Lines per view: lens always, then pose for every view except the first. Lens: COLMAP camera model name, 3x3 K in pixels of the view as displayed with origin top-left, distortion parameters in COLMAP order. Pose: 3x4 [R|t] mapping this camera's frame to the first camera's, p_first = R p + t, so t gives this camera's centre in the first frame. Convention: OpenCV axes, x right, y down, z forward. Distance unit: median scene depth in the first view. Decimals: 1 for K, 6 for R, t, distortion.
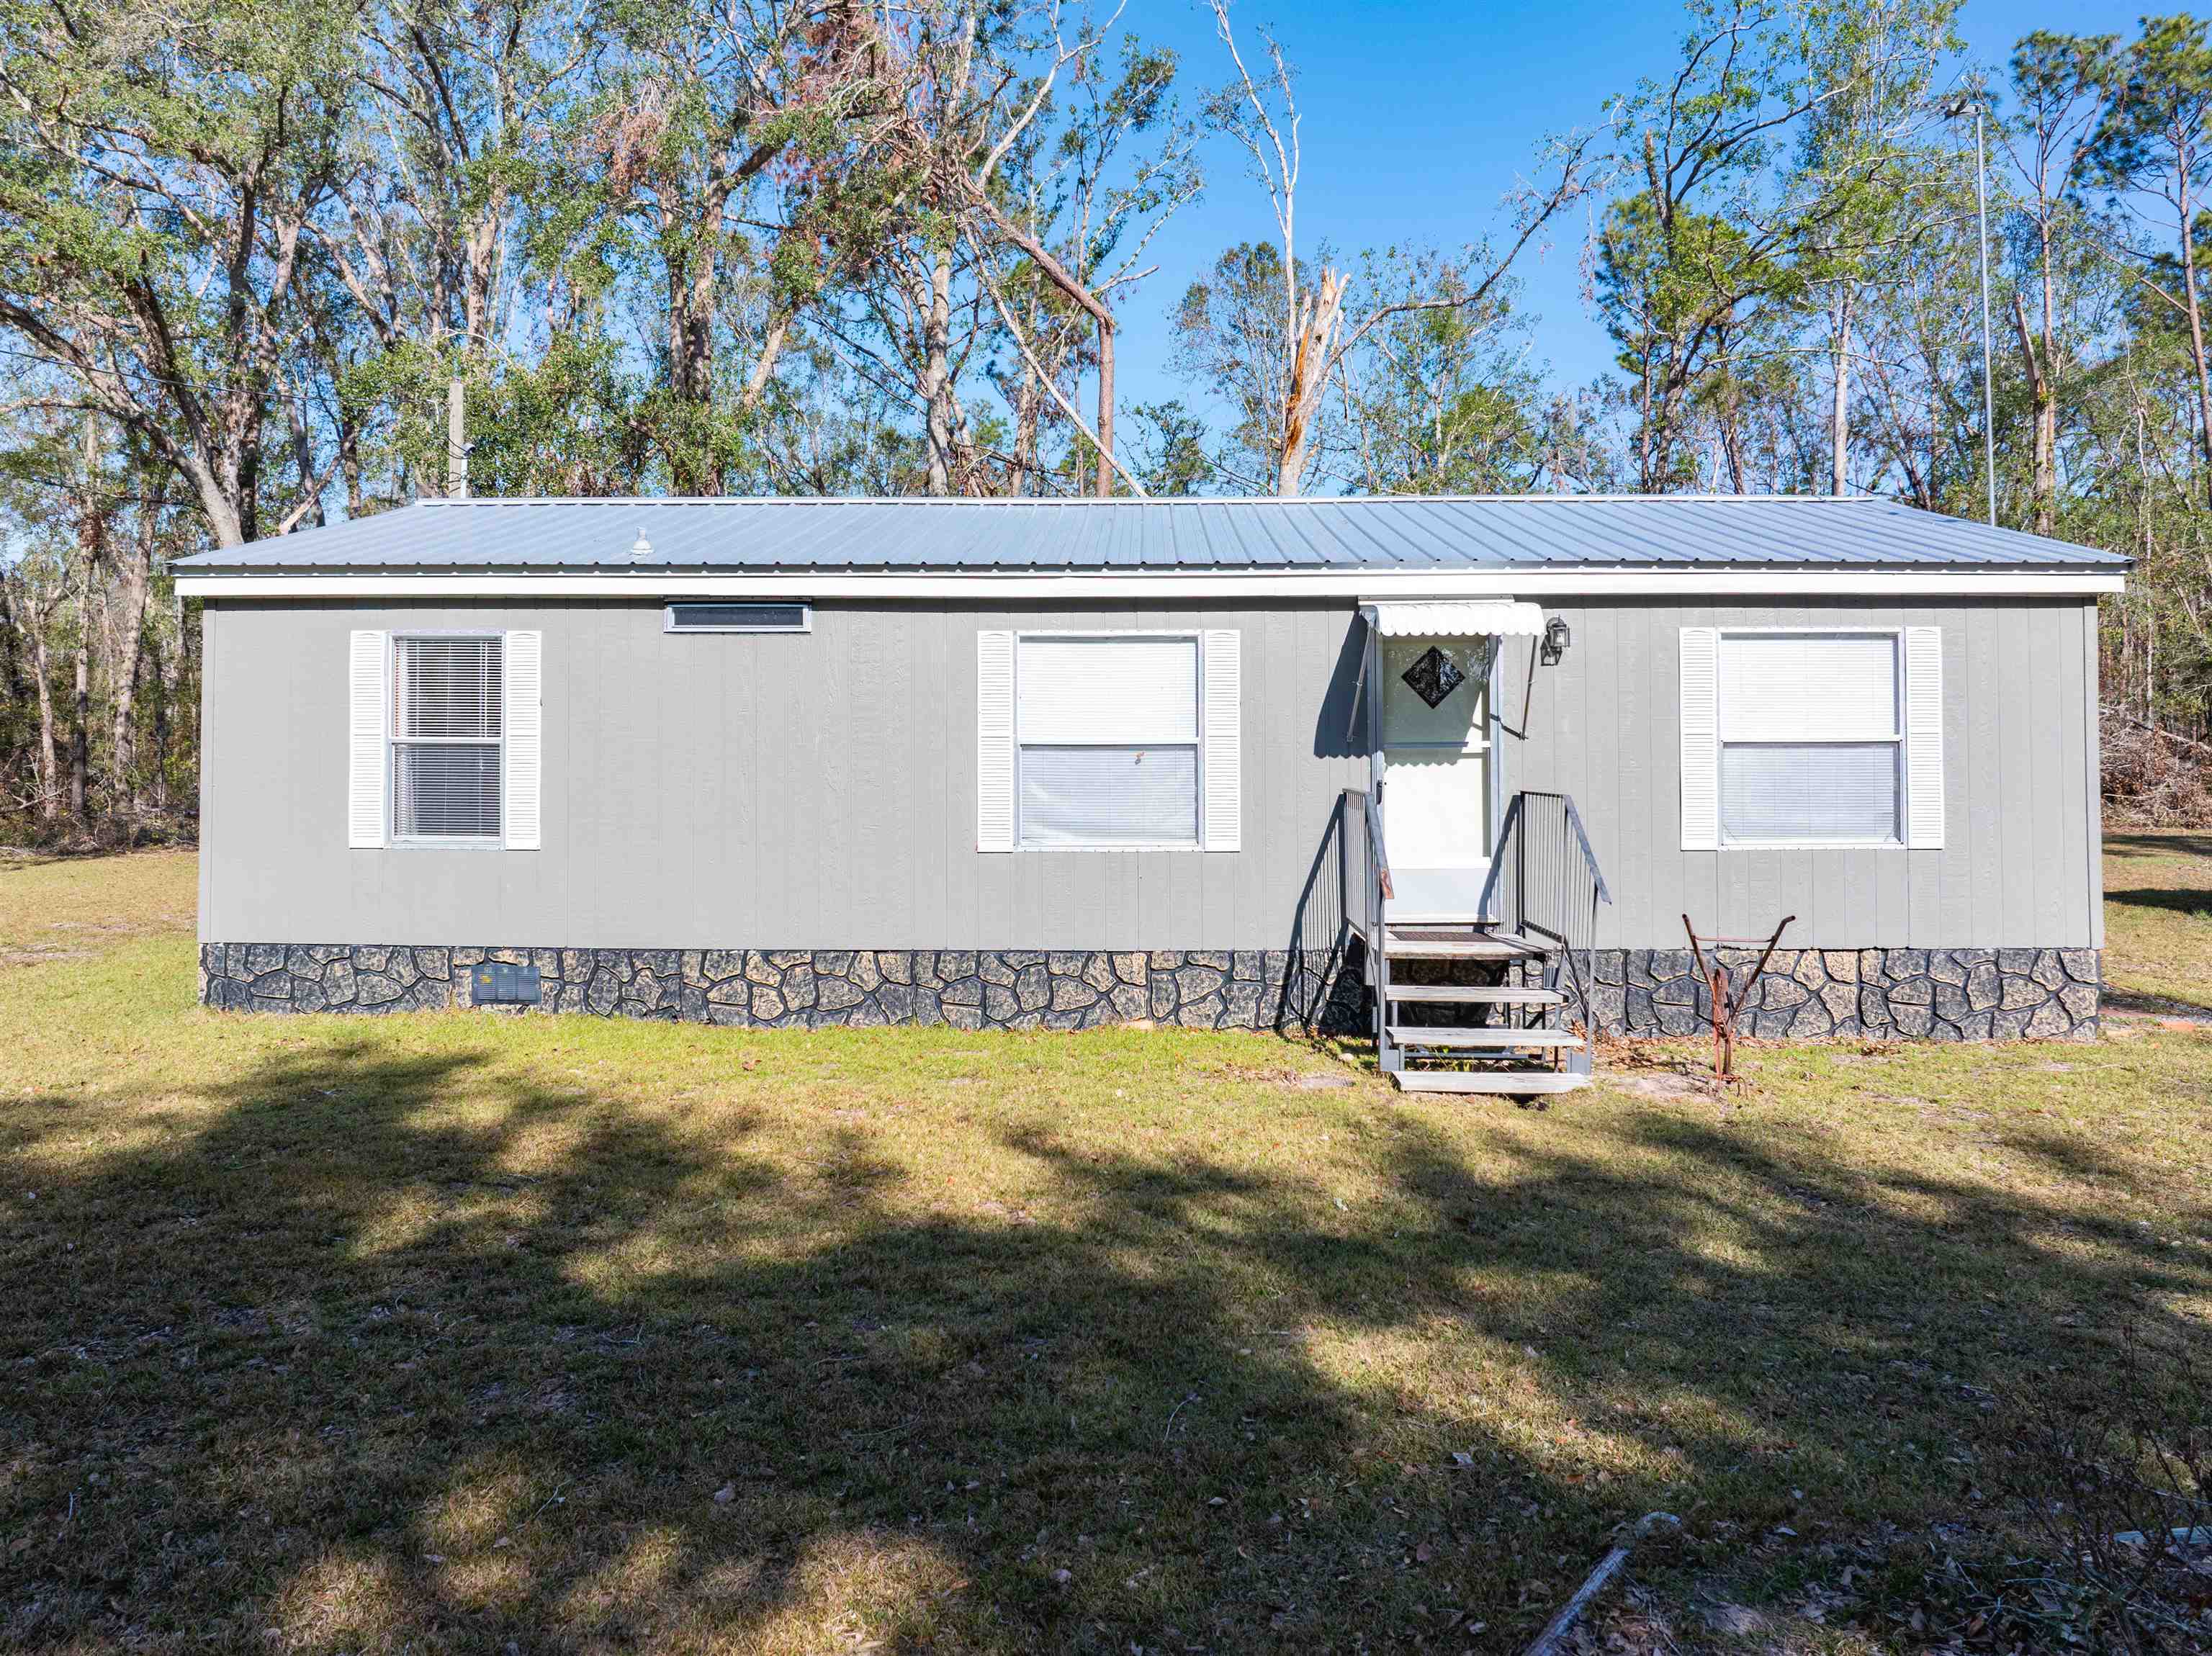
lens RADIAL K [[1547.6, 0, 1136.4], [0, 1547.6, 777.7], [0, 0, 1]] dist [-0.073942, -0.001617]
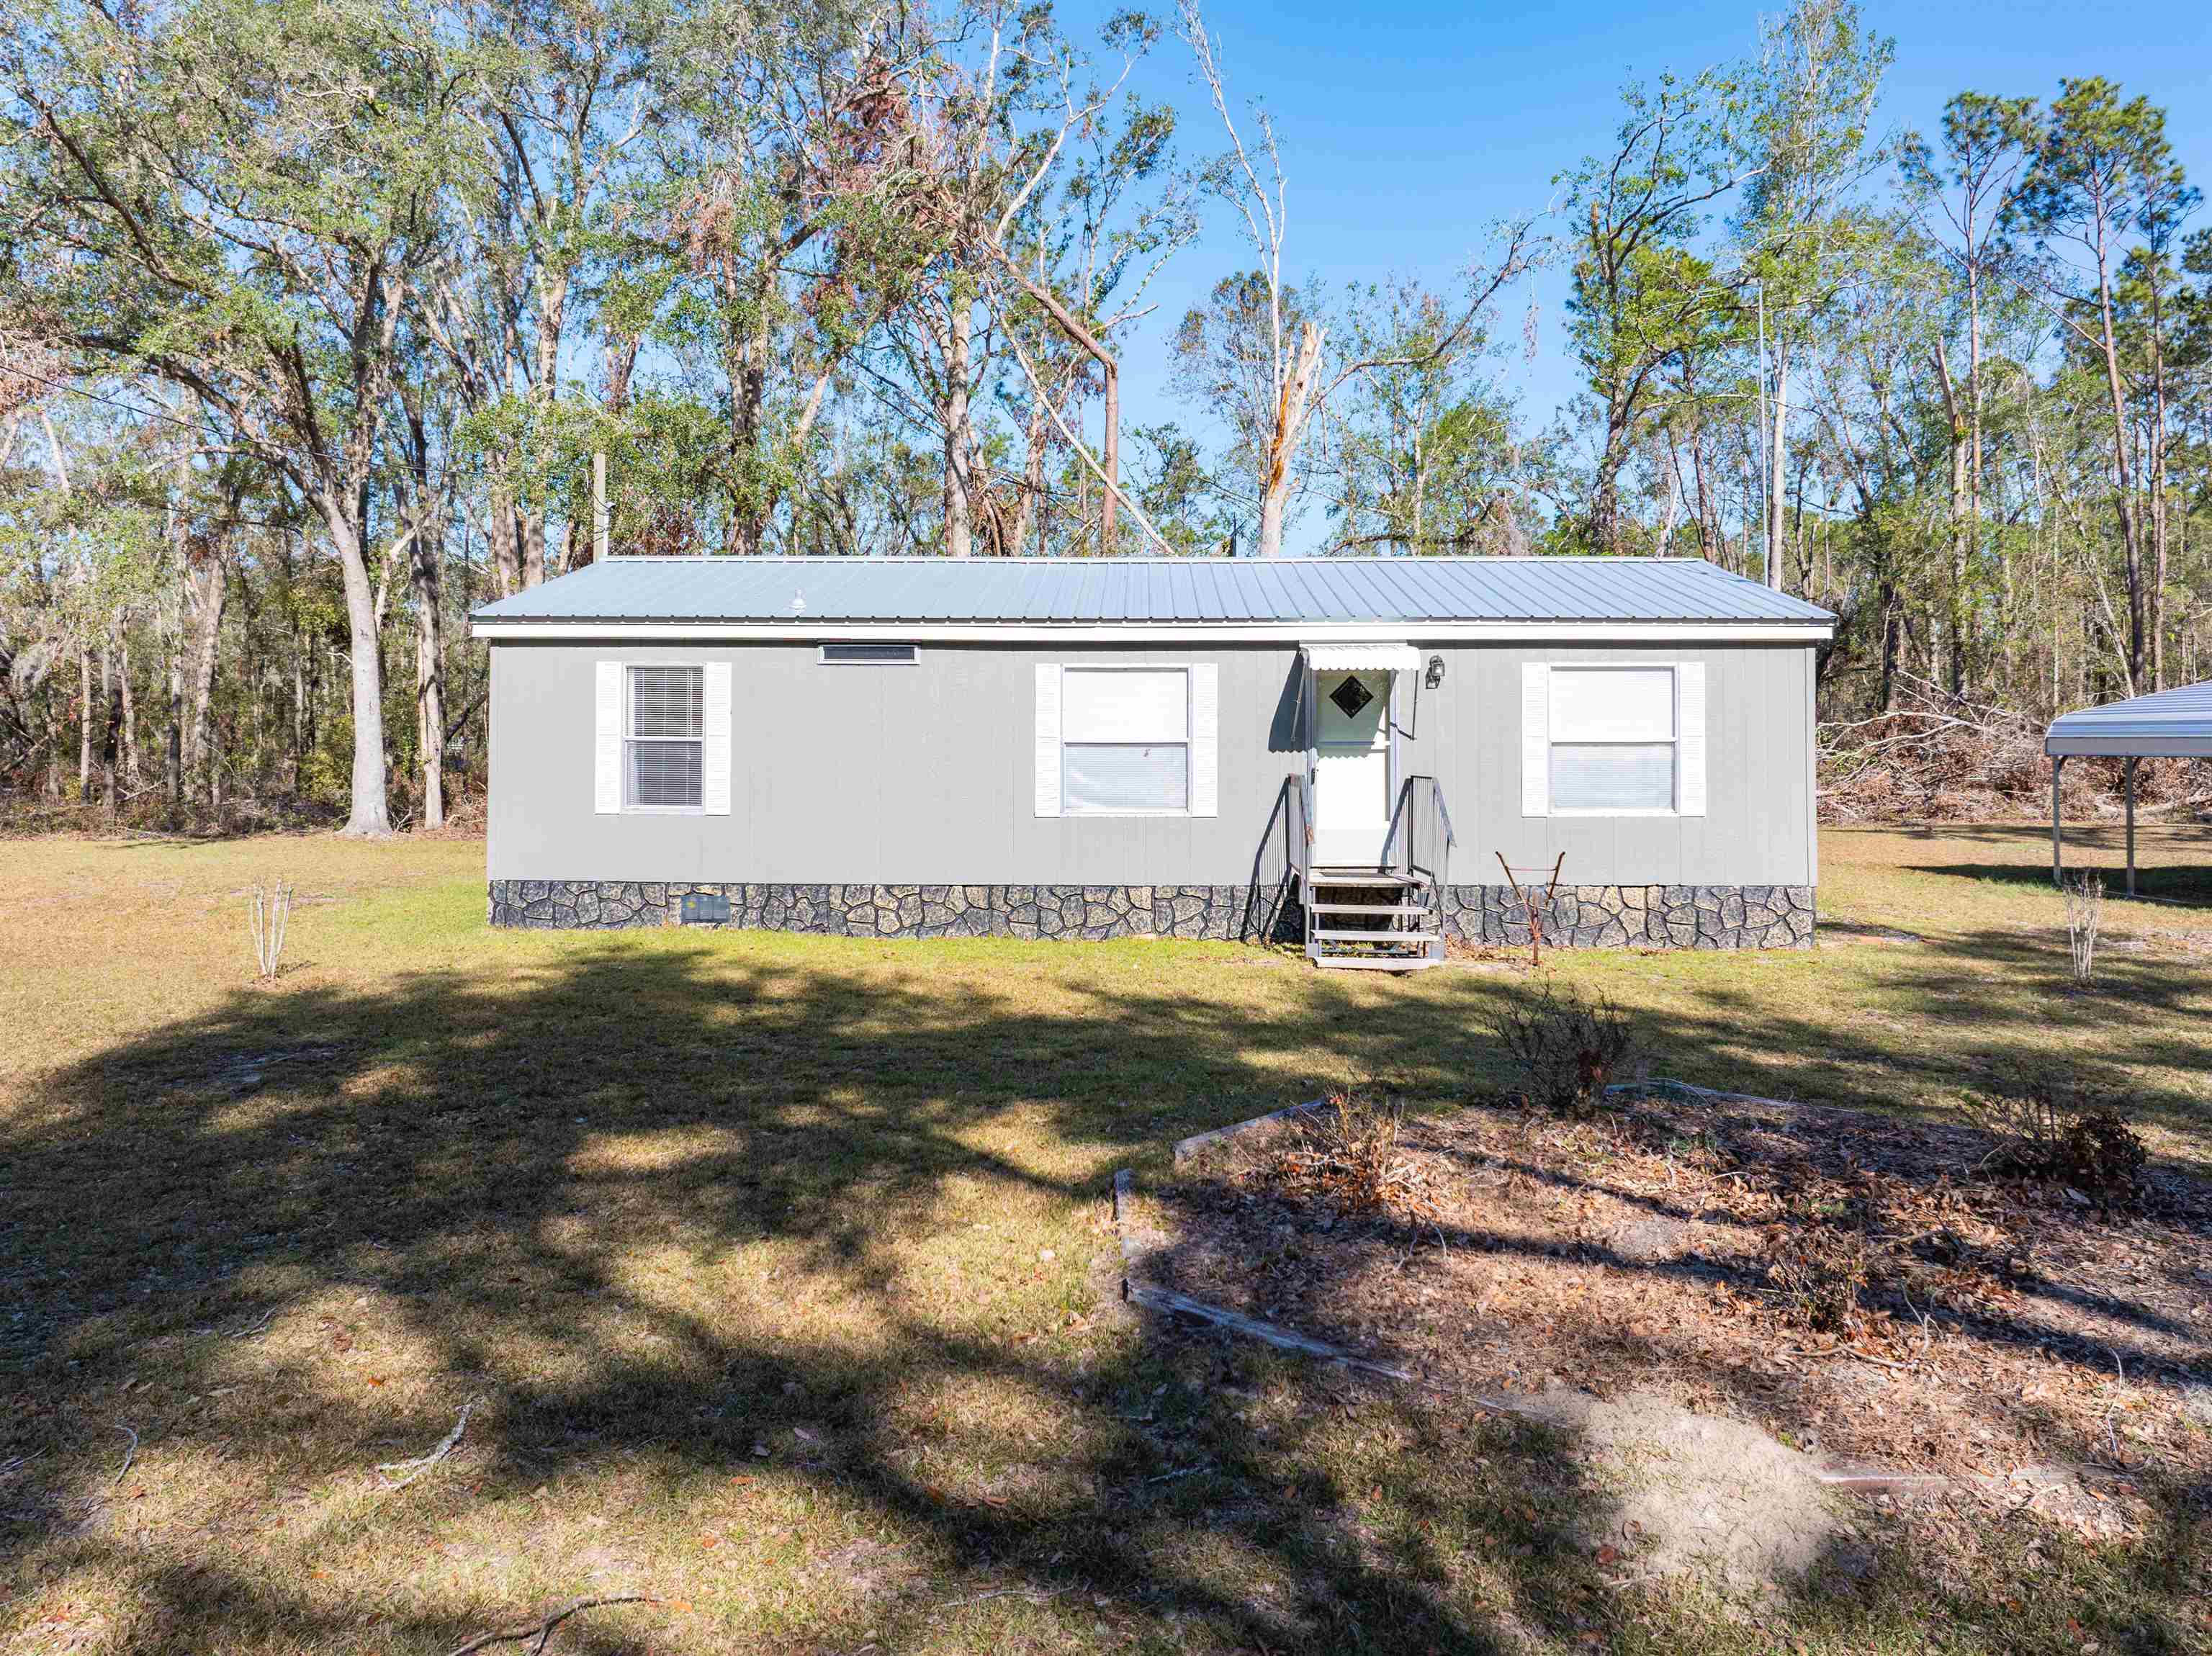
lens RADIAL K [[1543.6, 0, 1096.3], [0, 1543.6, 820.3], [0, 0, 1]] dist [-0.037787, -0.018297]
pose [[0.999720, 0.003461, -0.023391, -0.011649], [-0.002818, 0.999619, 0.027461, 0.011284], [0.023477, -0.027388, 0.999349, -0.436940]]
